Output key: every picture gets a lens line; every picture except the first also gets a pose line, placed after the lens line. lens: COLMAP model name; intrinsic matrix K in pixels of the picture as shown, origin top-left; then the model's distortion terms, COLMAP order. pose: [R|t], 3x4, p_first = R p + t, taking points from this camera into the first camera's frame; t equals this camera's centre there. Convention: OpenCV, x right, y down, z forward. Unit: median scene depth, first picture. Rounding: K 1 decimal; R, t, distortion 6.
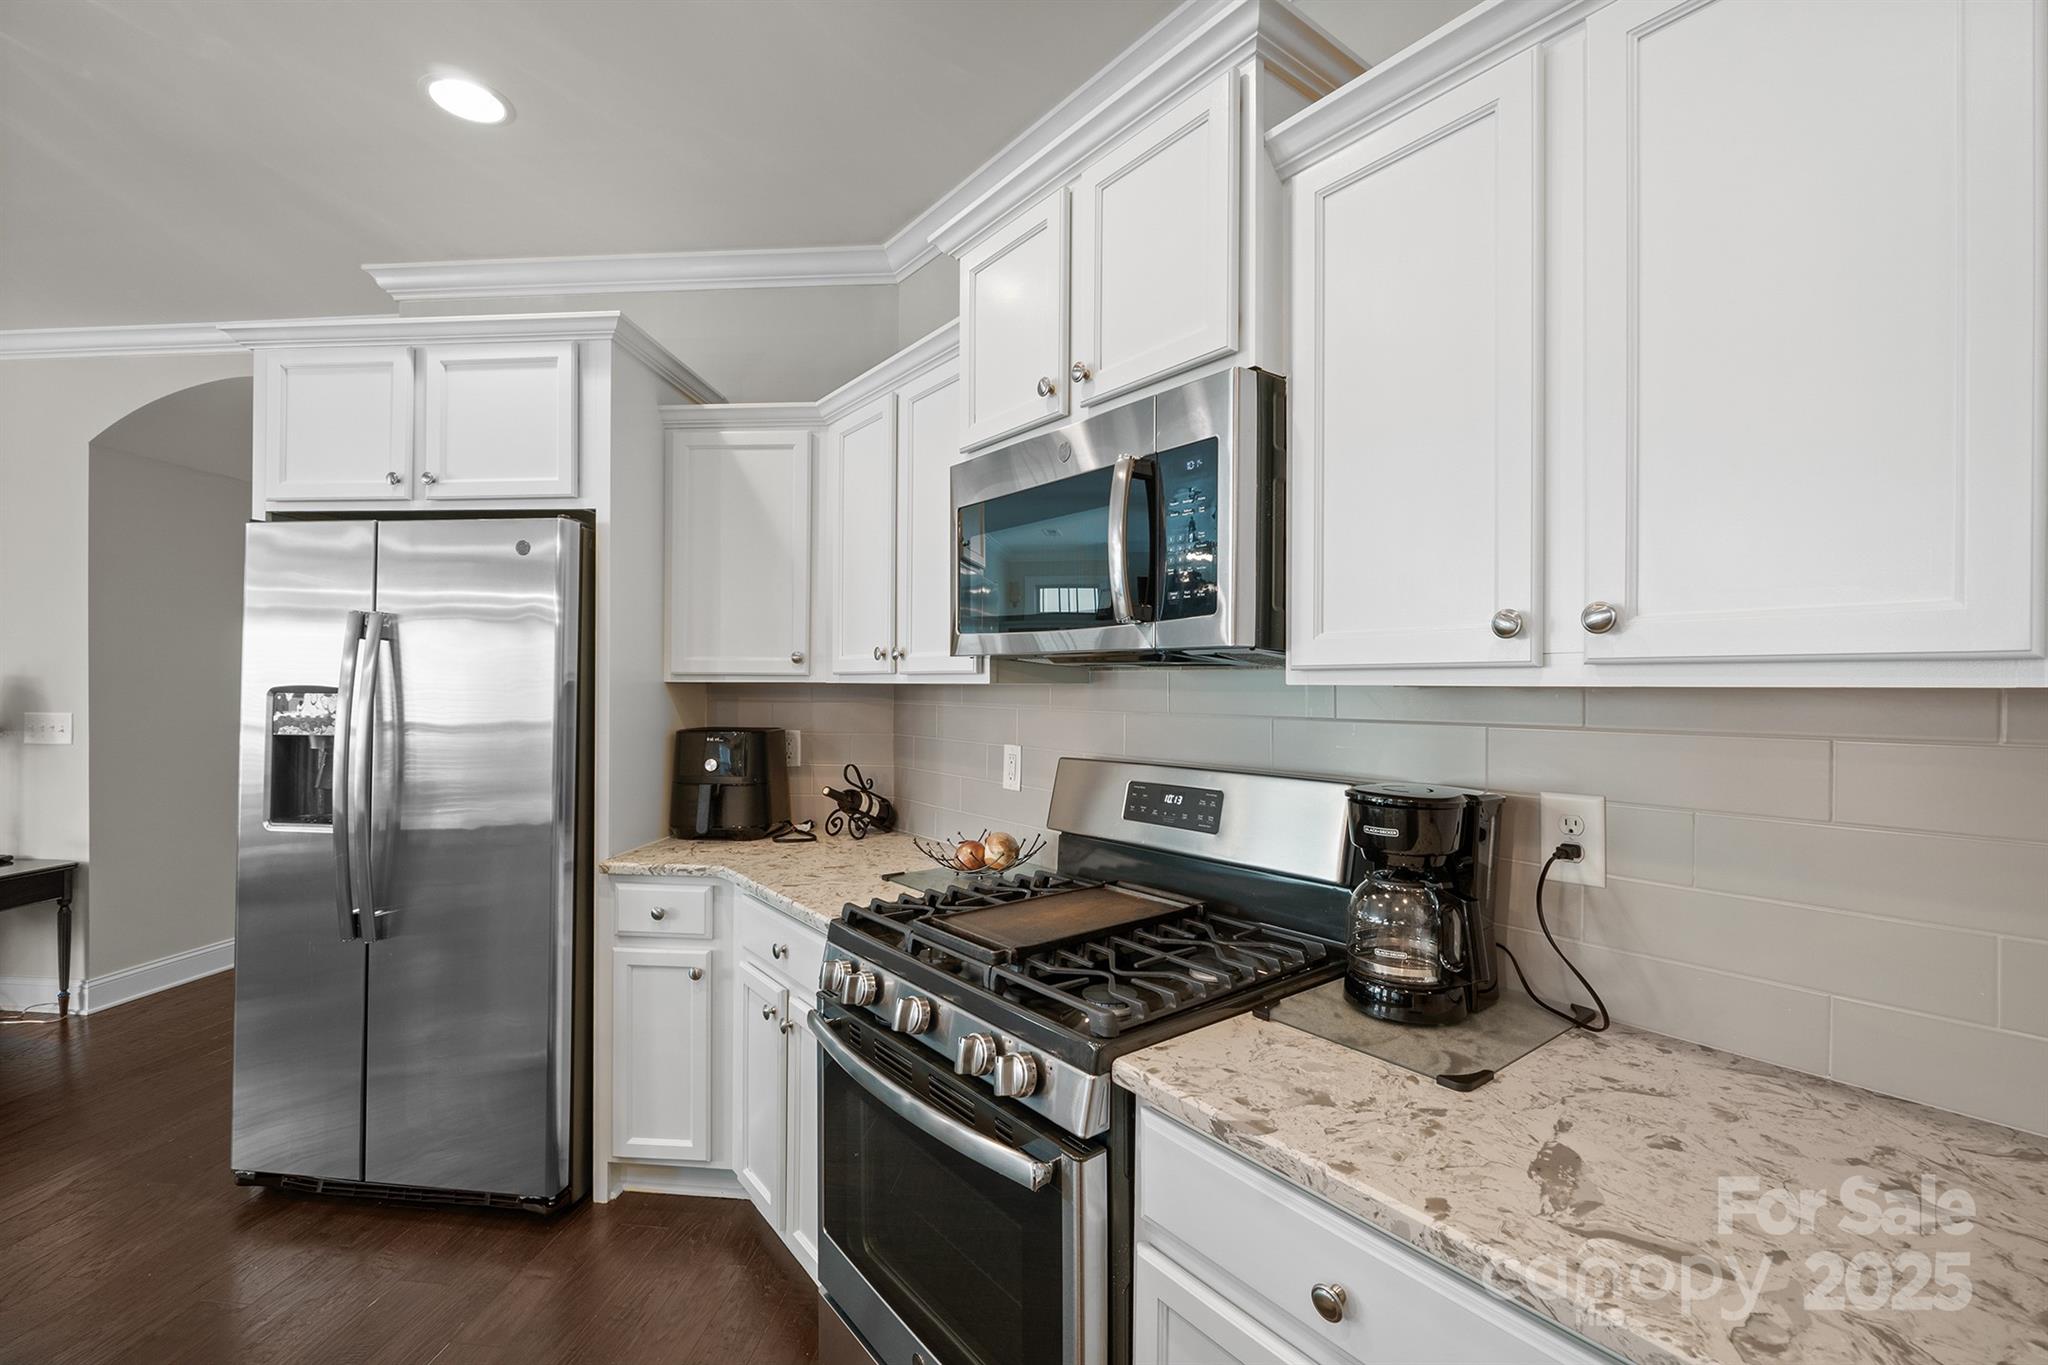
lens RADIAL K [[877.1, 0, 1032.6], [0, 877.1, 683.9], [0, 0, 1]] dist [-0.000940, -0.000087]
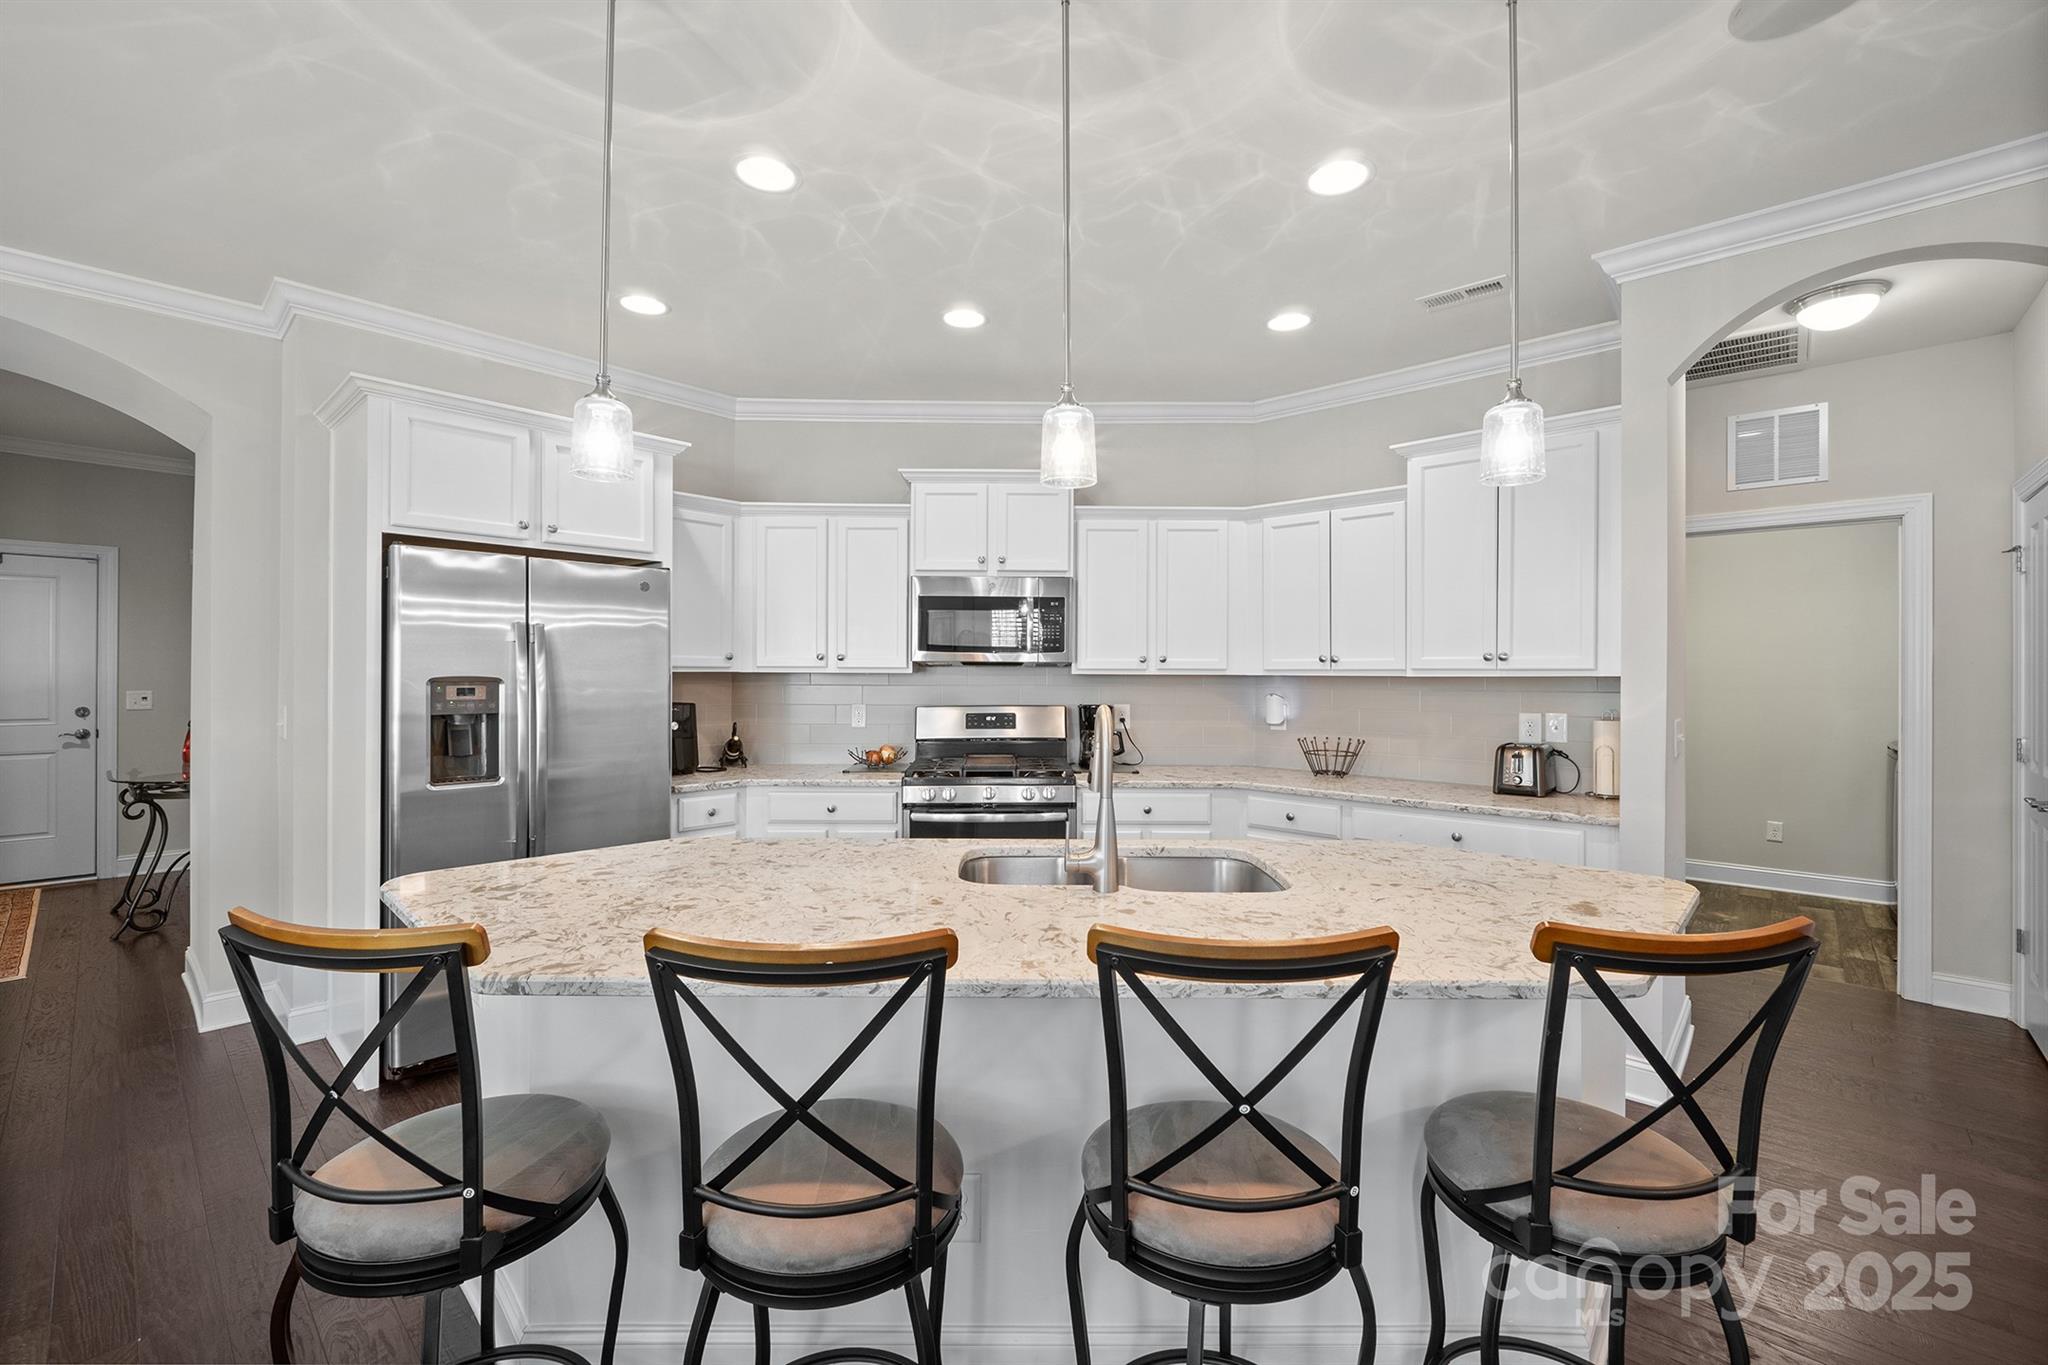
lens RADIAL K [[856.2, 0, 1020.0], [0, 856.2, 671.9], [0, 0, 1]] dist [-0.007066, -0.000341]
pose [[0.603033, -0.004632, 0.797703, -1.595123], [-0.002879, 0.999964, 0.007983, -0.021044], [-0.797711, -0.007111, 0.602998, -0.509068]]
